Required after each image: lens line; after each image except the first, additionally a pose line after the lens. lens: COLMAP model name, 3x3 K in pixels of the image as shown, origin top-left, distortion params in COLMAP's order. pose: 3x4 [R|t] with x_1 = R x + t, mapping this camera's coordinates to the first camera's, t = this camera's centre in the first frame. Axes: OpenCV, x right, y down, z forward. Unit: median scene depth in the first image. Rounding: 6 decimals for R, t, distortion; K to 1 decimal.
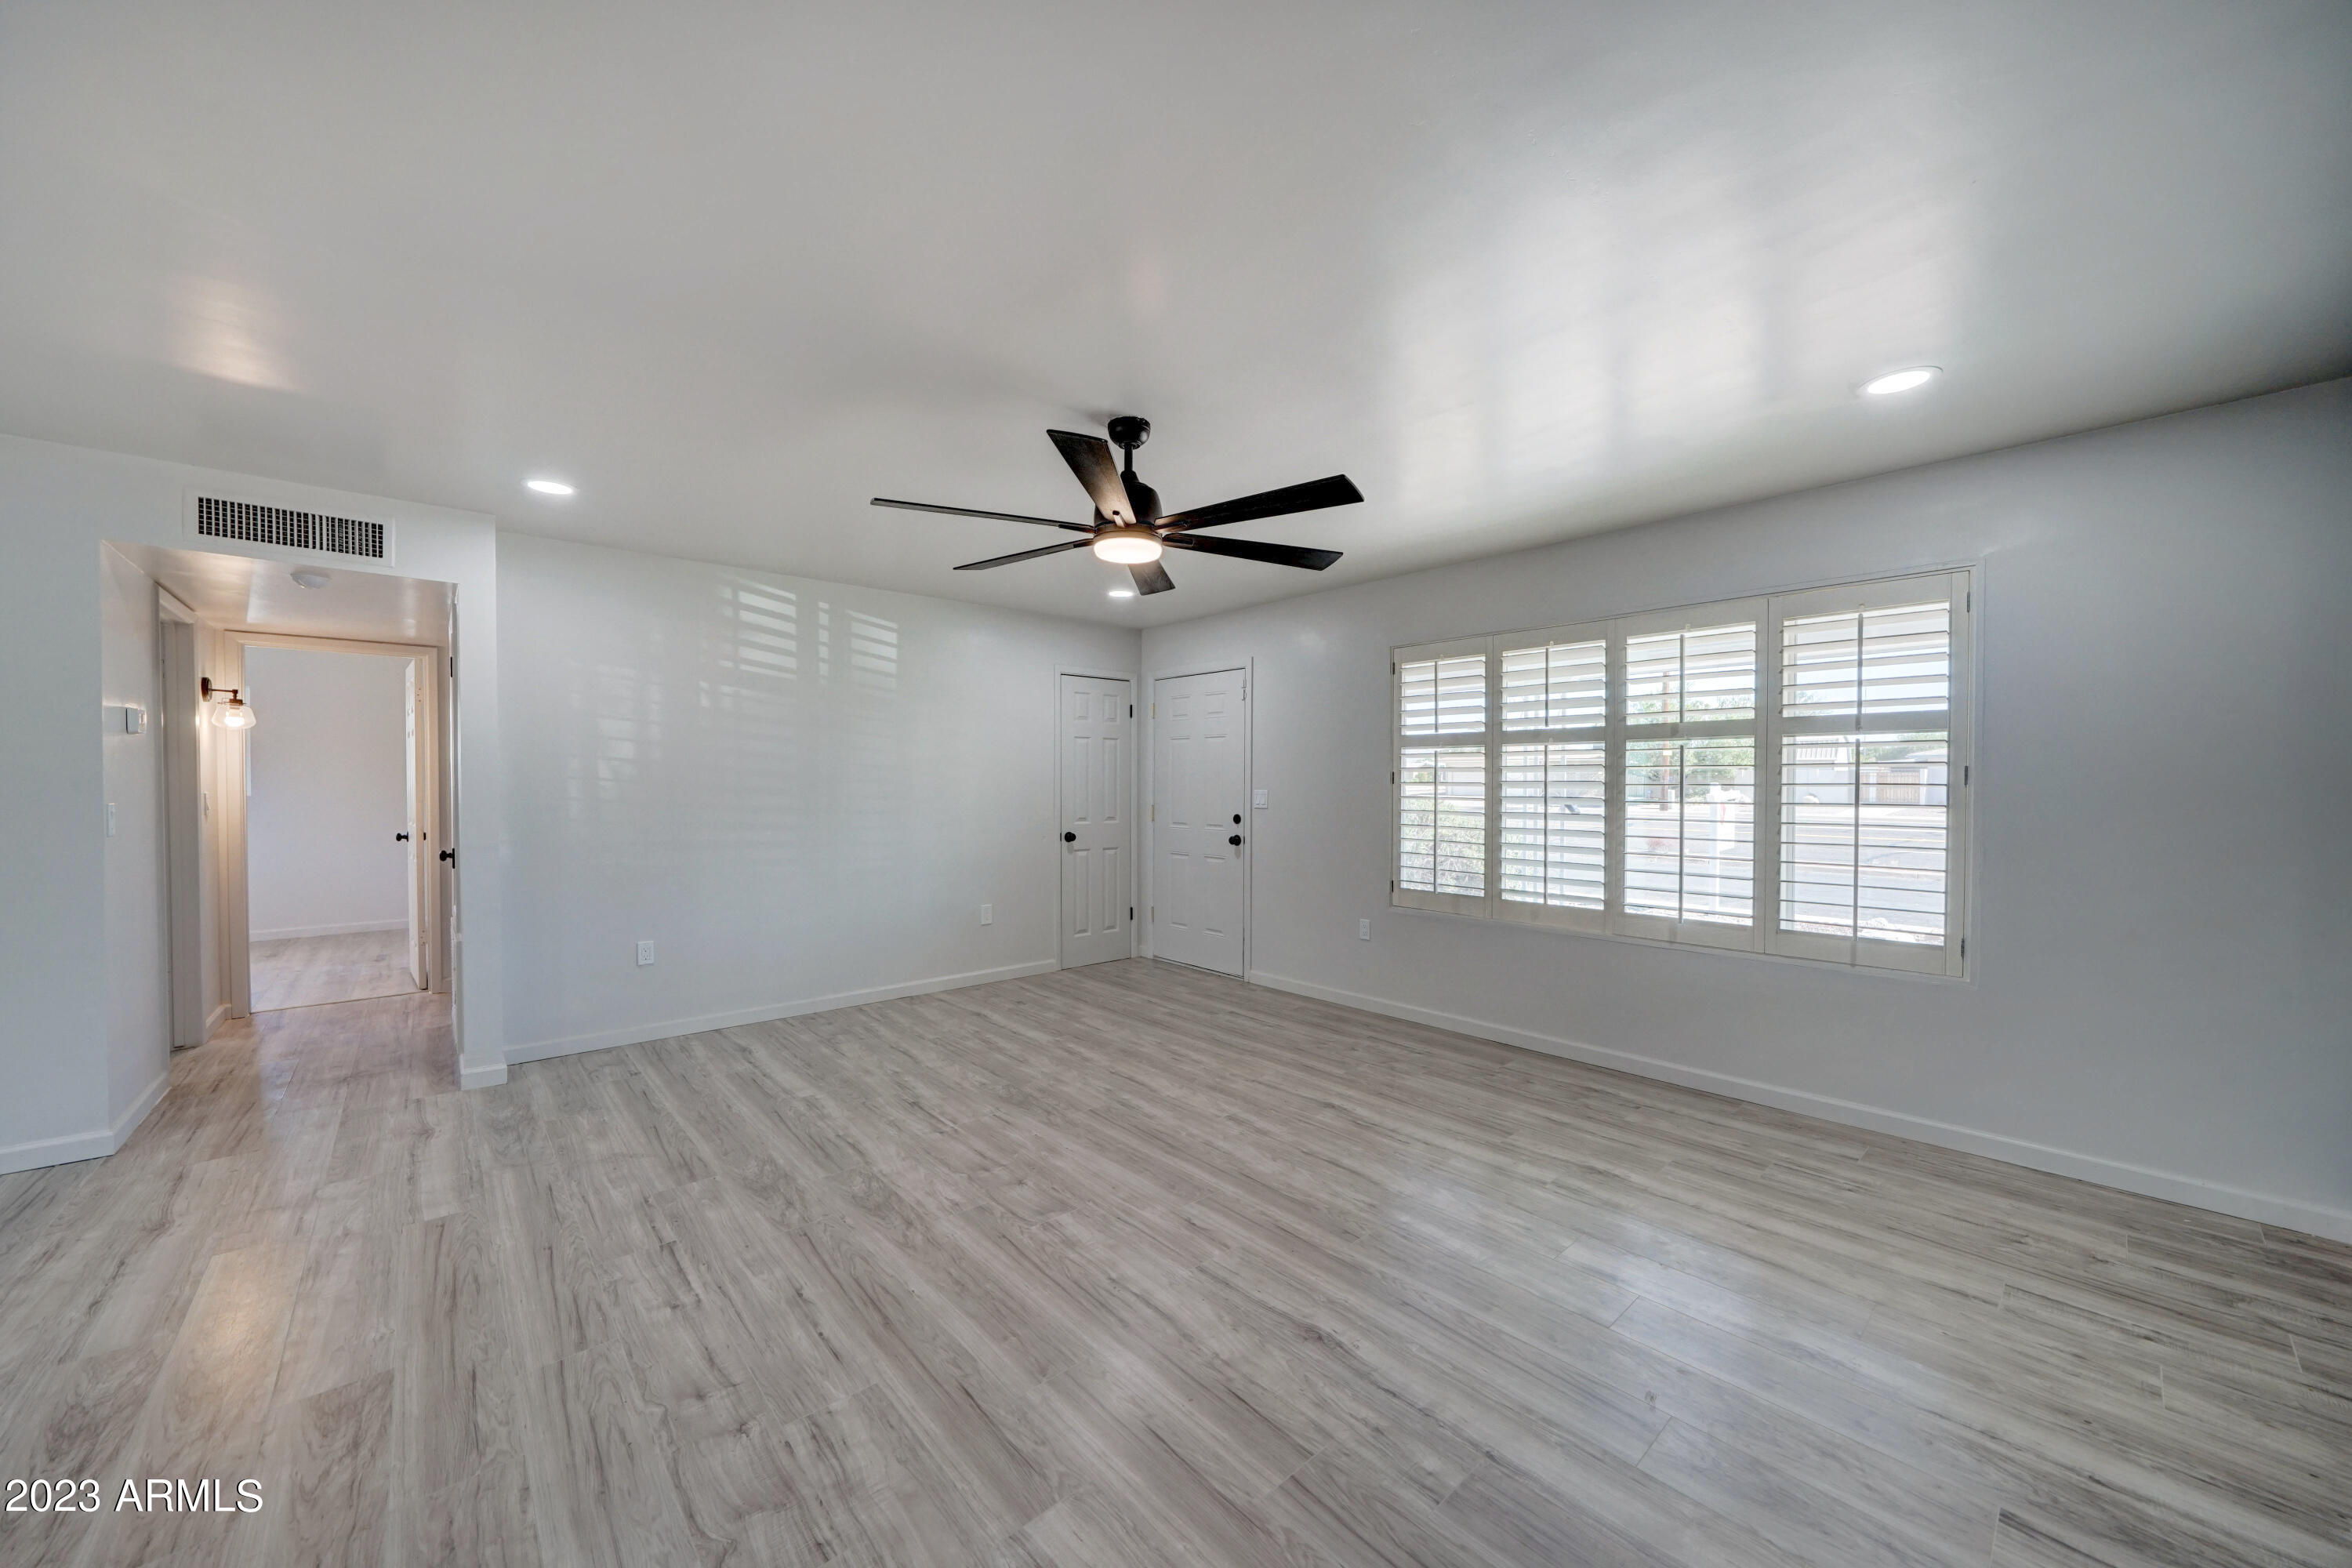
lens RADIAL K [[854.4, 0, 1161.1], [0, 854.4, 790.9], [0, 0, 1]] dist [-0.006285, 0.000422]
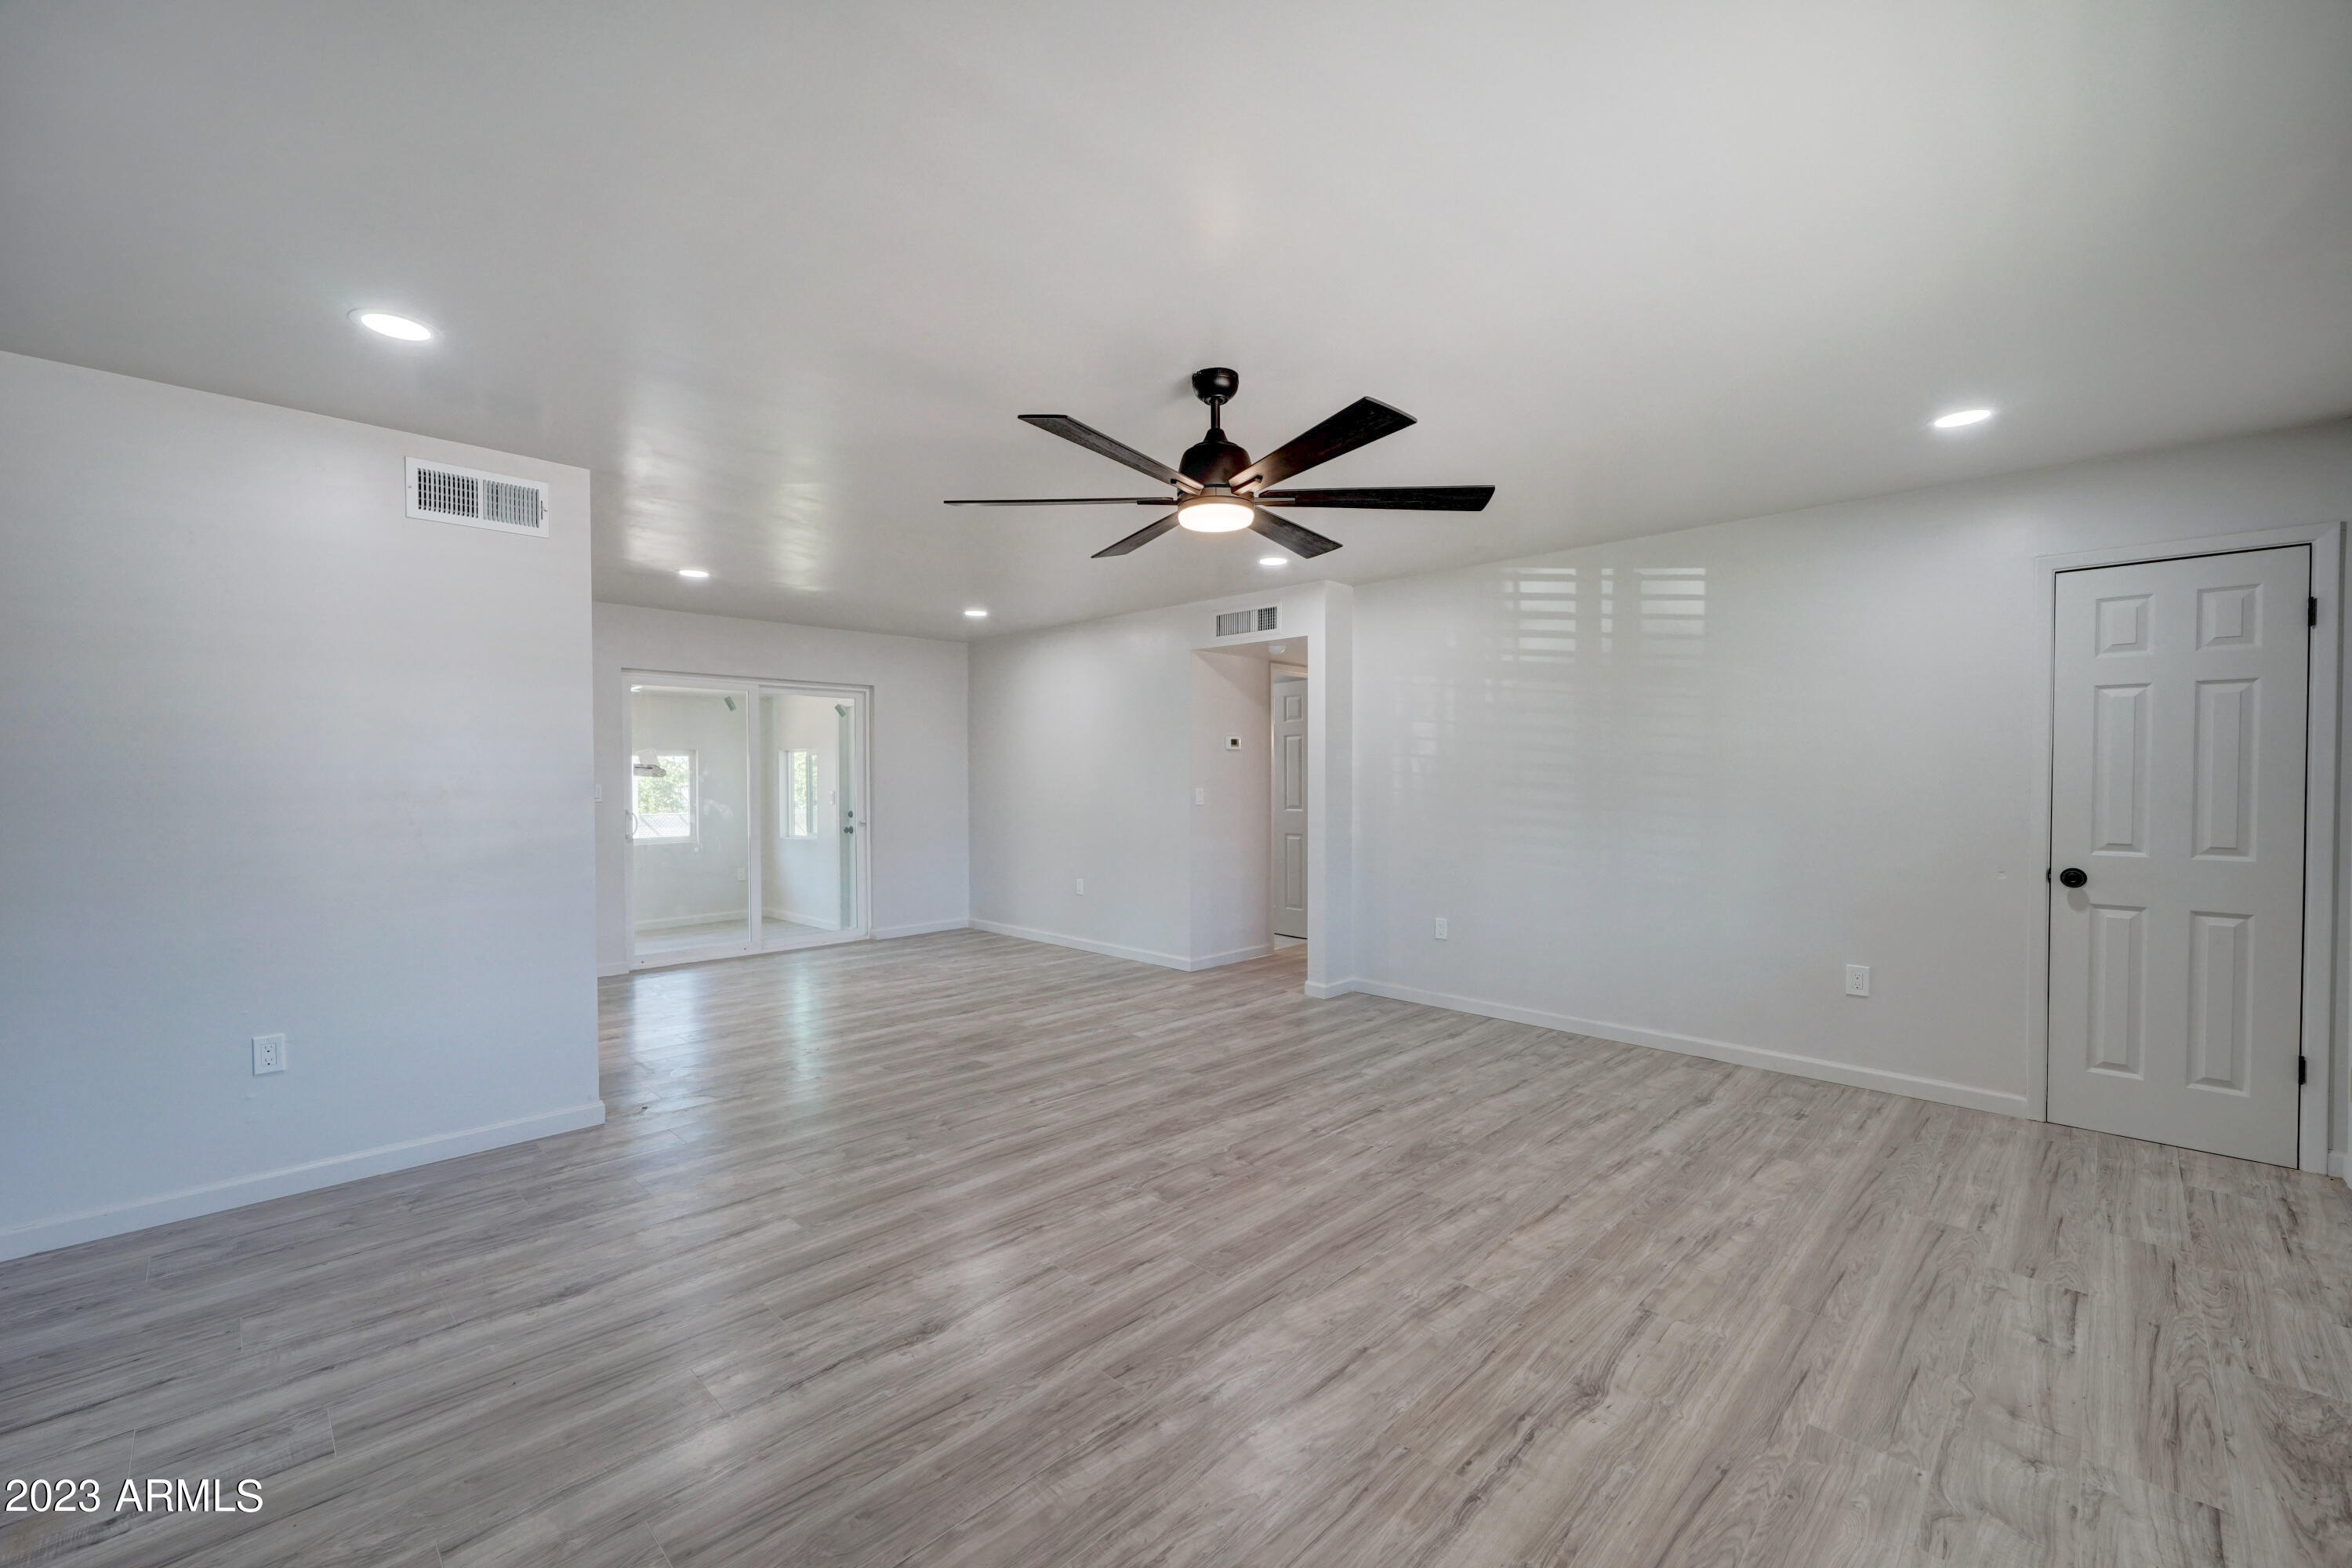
lens RADIAL K [[935.7, 0, 1166.0], [0, 935.7, 795.5], [0, 0, 1]] dist [-0.002624, -0.000171]
pose [[0.067351, 0.018655, -0.997555, 0.697033], [-0.008007, 0.999803, 0.018157, -0.005022], [0.997697, 0.006765, 0.067487, 0.652775]]
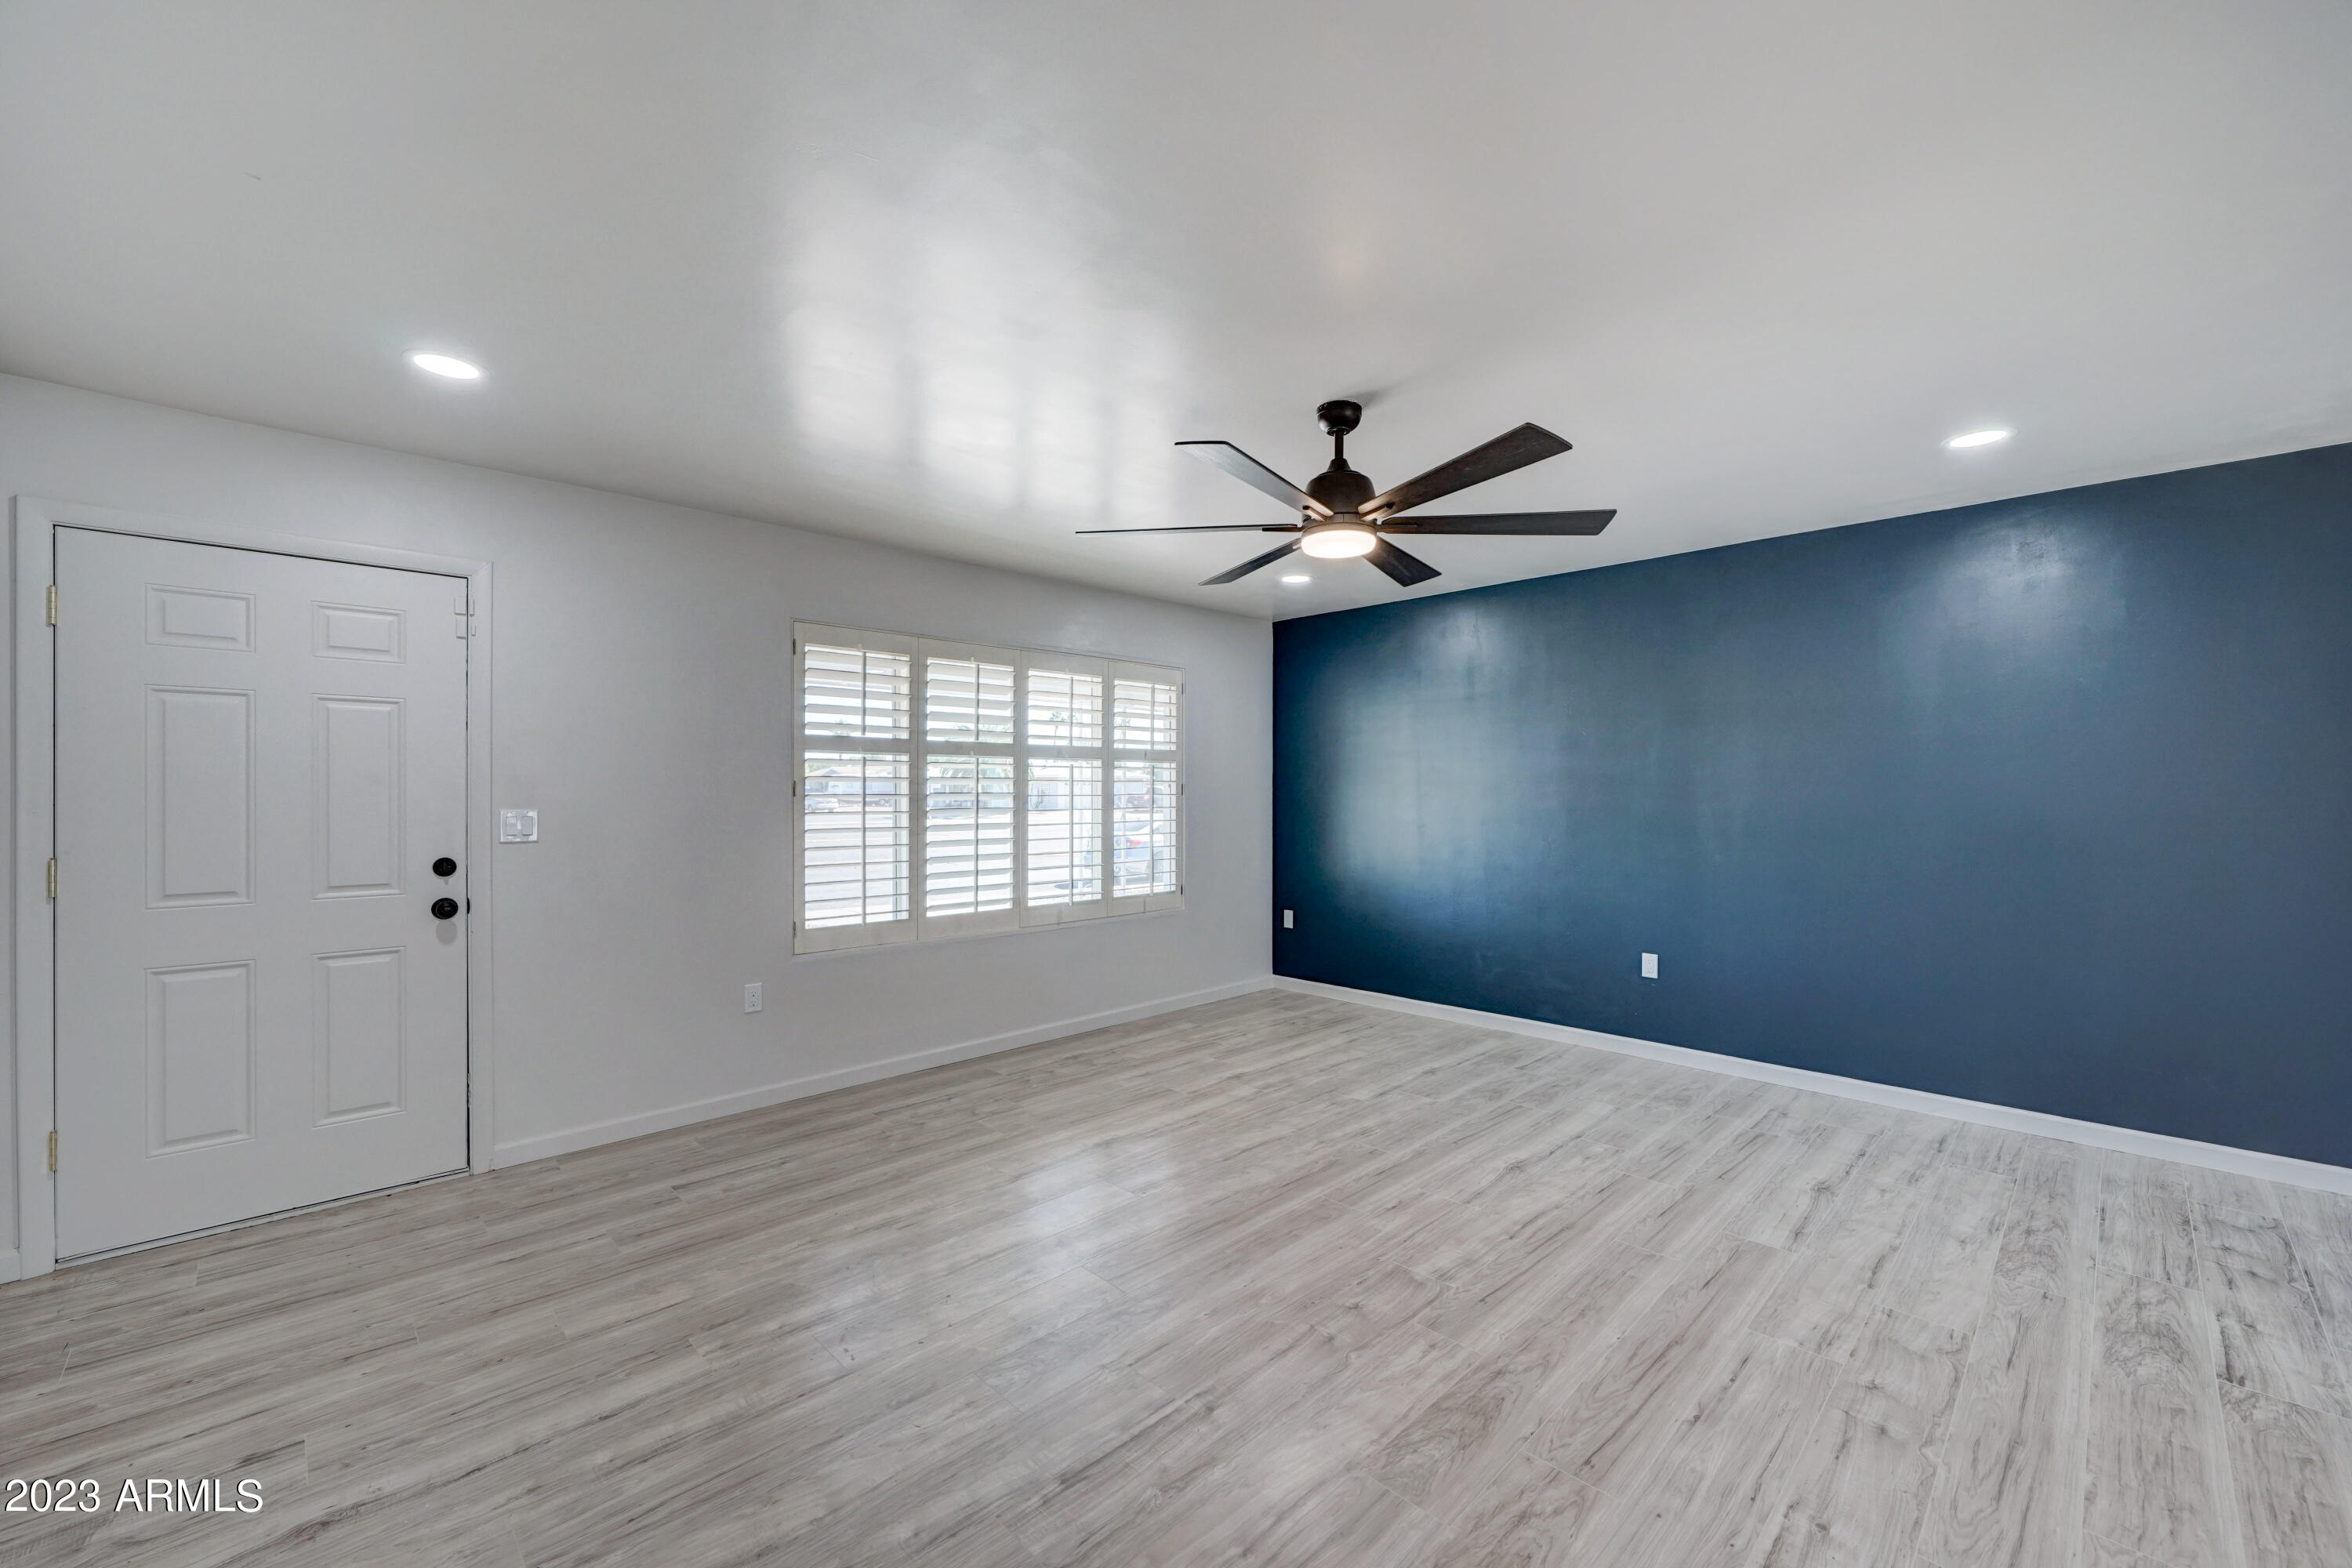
lens RADIAL K [[935.7, 0, 1176.9], [0, 935.7, 779.2], [0, 0, 1]] dist [-0.002624, -0.000171]
pose [[-0.063181, 0.012783, 0.997920, -0.768552], [0.010992, 0.999866, -0.012112, -0.012653], [-0.997942, 0.010204, -0.063313, 0.916744]]
